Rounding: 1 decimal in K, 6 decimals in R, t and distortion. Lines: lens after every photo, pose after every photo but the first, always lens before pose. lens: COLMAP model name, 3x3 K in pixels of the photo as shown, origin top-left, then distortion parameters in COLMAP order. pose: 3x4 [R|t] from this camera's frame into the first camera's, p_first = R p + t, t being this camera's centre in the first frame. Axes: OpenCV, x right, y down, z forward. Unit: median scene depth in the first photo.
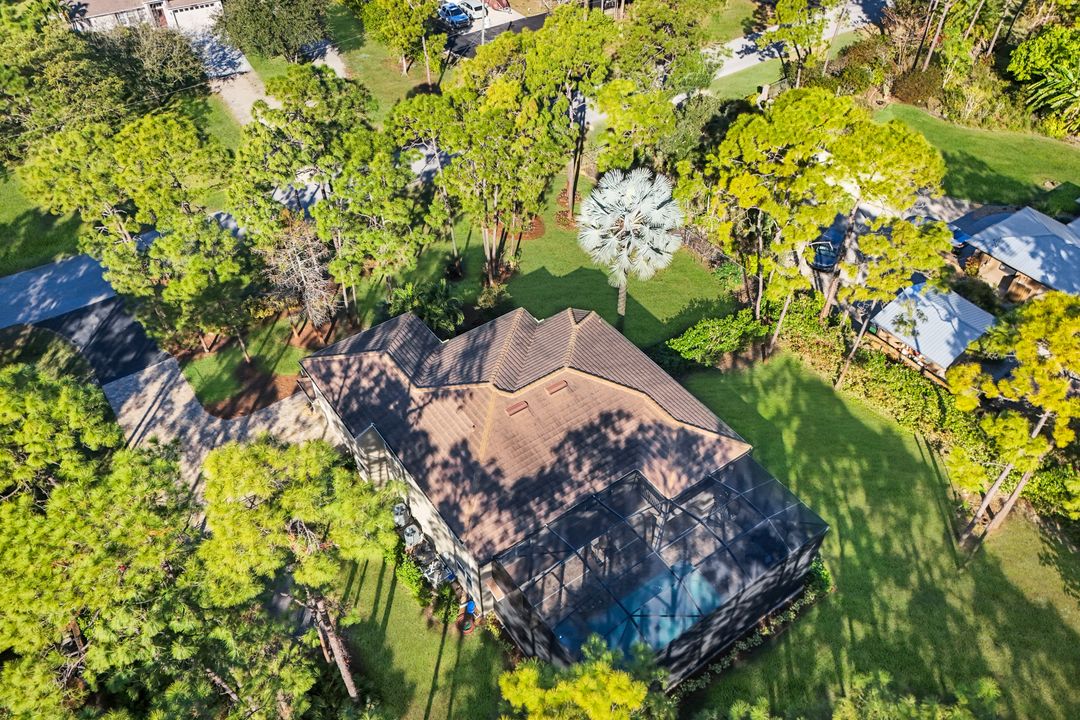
lens RADIAL K [[824.8, 0, 540.0], [0, 824.8, 360.0], [0, 0, 1]] dist [0.005060, 0.001056]
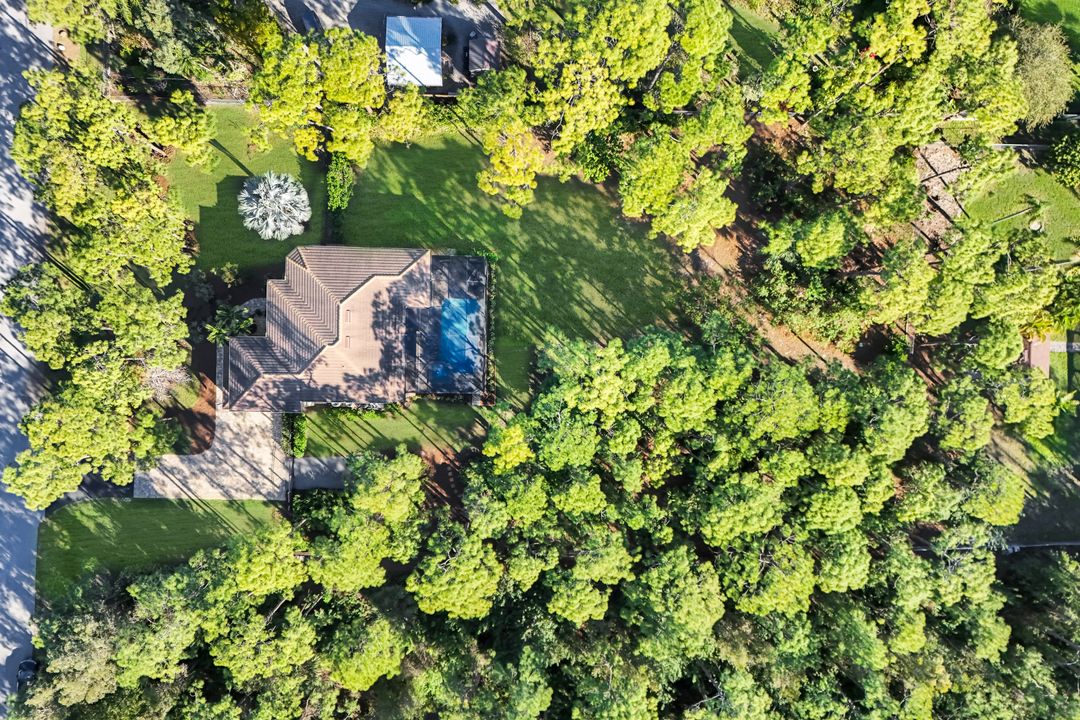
lens RADIAL K [[824.8, 0, 540.0], [0, 824.8, 360.0], [0, 0, 1]] dist [0.005060, 0.001056]
pose [[0.595390, -0.803331, 0.013044, 0.175164], [0.523713, 0.400361, 0.751955, -1.091929], [-0.609291, -0.440875, 0.659086, -0.539283]]
